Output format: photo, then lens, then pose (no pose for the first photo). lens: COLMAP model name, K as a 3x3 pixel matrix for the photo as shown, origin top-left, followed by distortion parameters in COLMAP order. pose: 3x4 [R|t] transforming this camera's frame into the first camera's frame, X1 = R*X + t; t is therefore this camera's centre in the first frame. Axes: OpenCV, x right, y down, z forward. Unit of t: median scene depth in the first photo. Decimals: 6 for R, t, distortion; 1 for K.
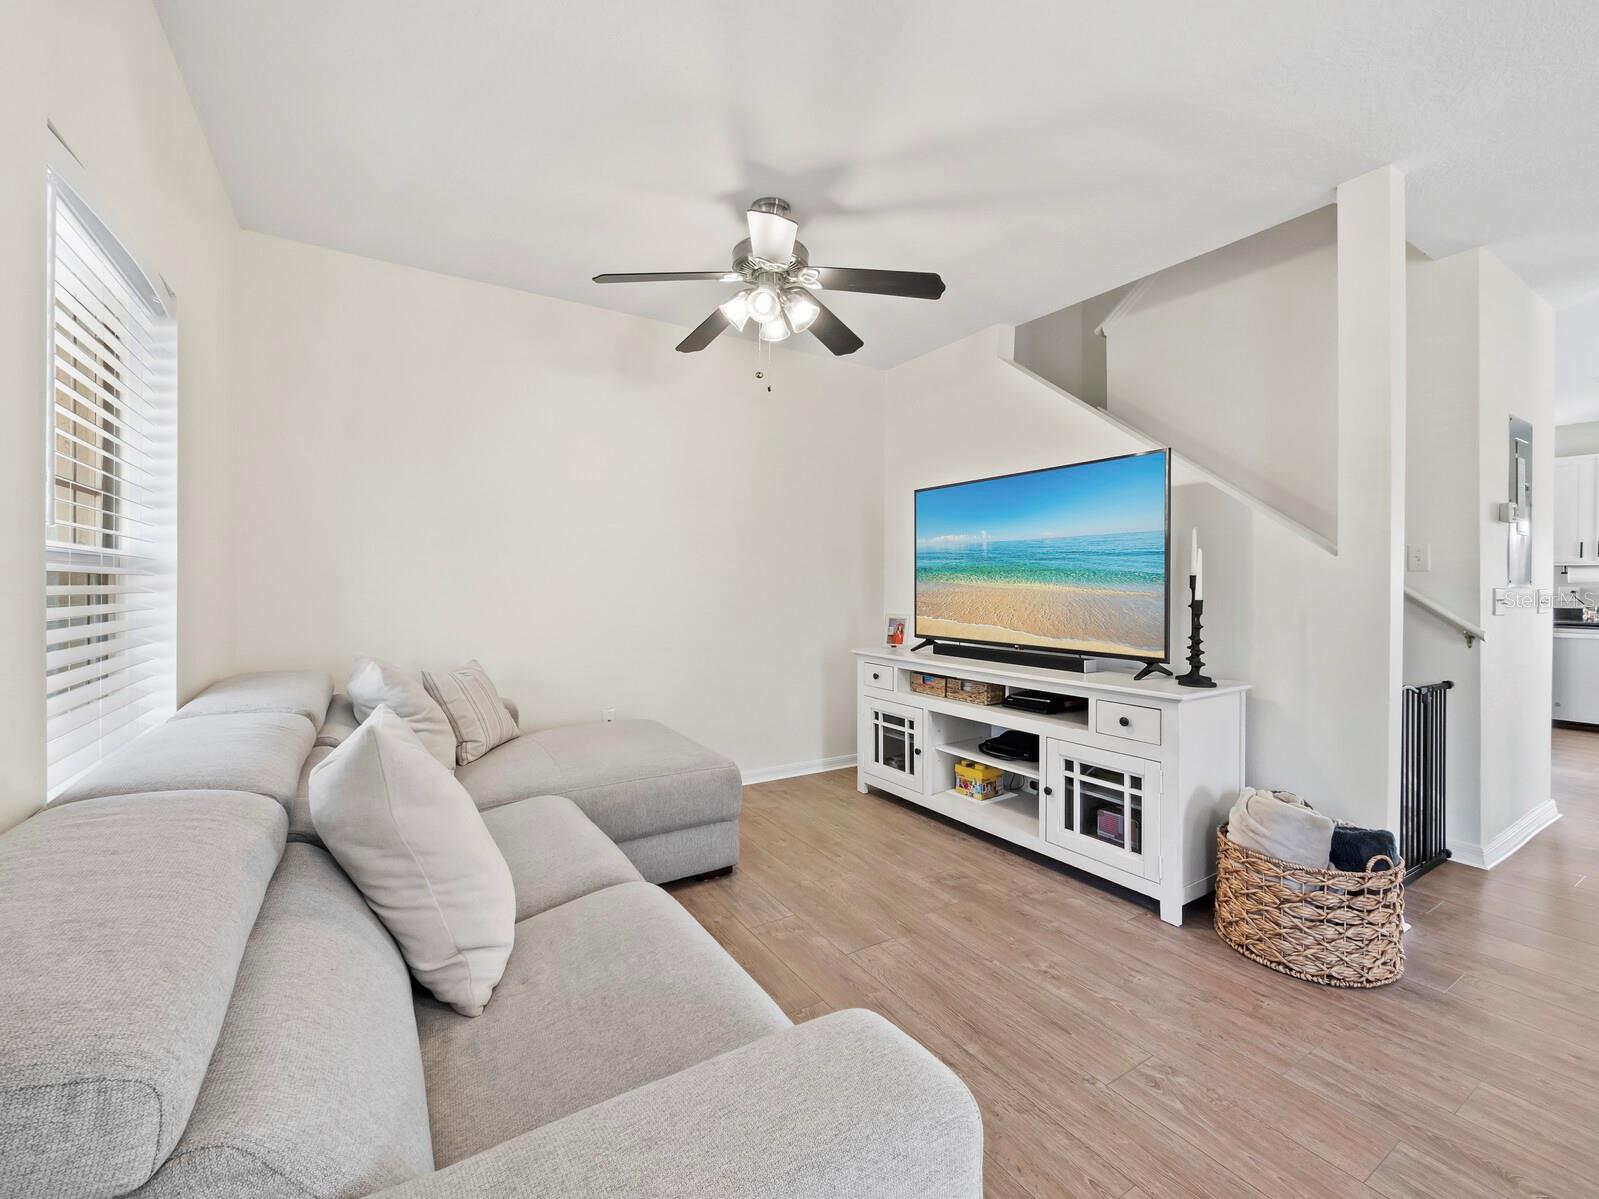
lens RADIAL K [[685.5, 0, 800.7], [0, 685.5, 579.7], [0, 0, 1]] dist [-0.003077, 0.000304]
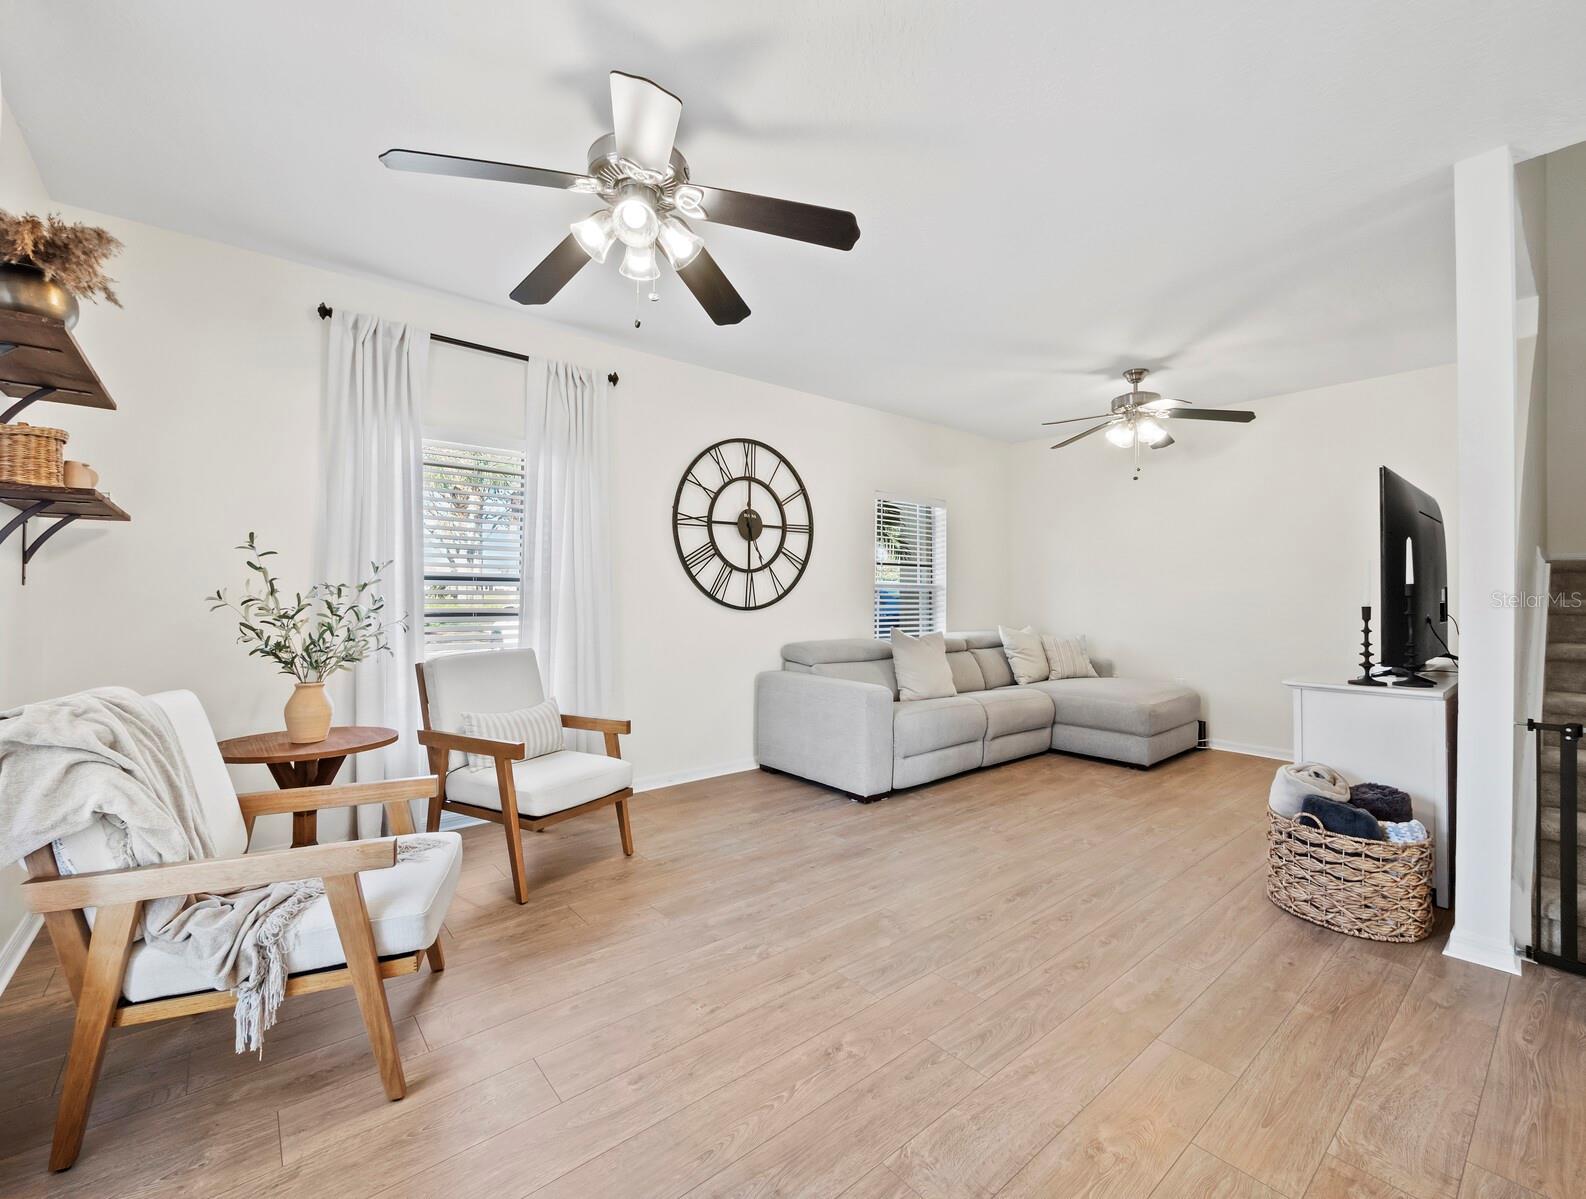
lens RADIAL K [[678.1, 0, 802.2], [0, 678.1, 589.3], [0, 0, 1]] dist [-0.005464, 0.000702]
pose [[0.142709, -0.008704, -0.989726, 1.749715], [-0.002173, 0.999956, -0.009107, 0.012474], [0.989762, 0.003451, 0.142684, -0.064190]]
